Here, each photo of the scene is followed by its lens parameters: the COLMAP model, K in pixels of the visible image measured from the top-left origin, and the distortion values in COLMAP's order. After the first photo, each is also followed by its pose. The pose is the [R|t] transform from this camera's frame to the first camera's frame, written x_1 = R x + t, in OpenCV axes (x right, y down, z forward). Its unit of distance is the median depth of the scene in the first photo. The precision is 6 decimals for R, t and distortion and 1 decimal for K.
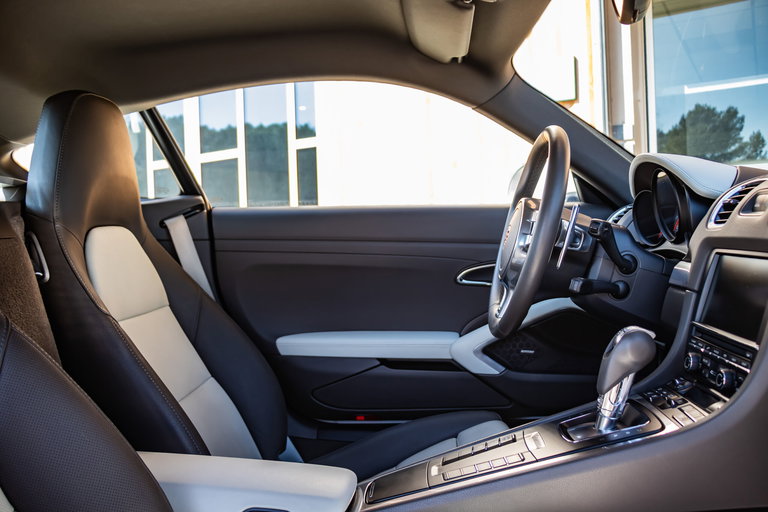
lens RADIAL K [[670.7, 0, 384.1], [0, 670.7, 238.9], [0, 0, 1]] dist [0.091913, 0.000732]
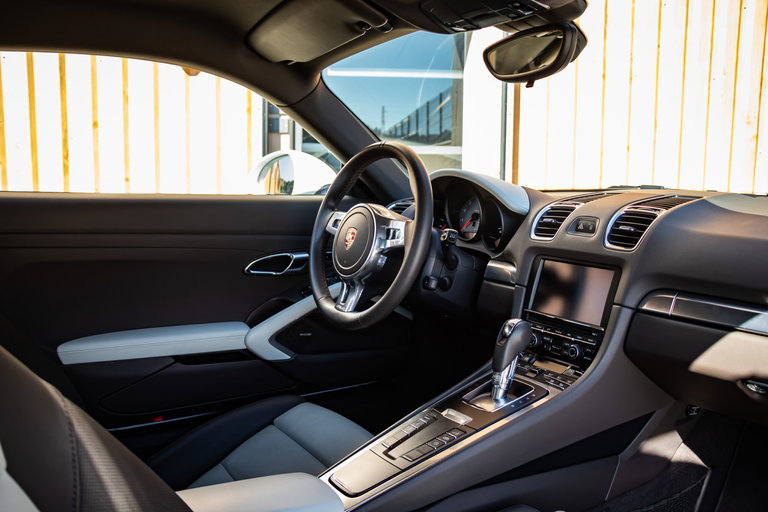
lens RADIAL K [[690.0, 0, 384.0], [0, 690.0, 256.0], [0, 0, 1]] dist [-0.000291, 0.002821]
pose [[0.816866, -0.024160, 0.576321, -0.377982], [-0.025267, 0.996665, 0.077594, -0.056096], [-0.576274, -0.077946, 0.813531, 0.042570]]
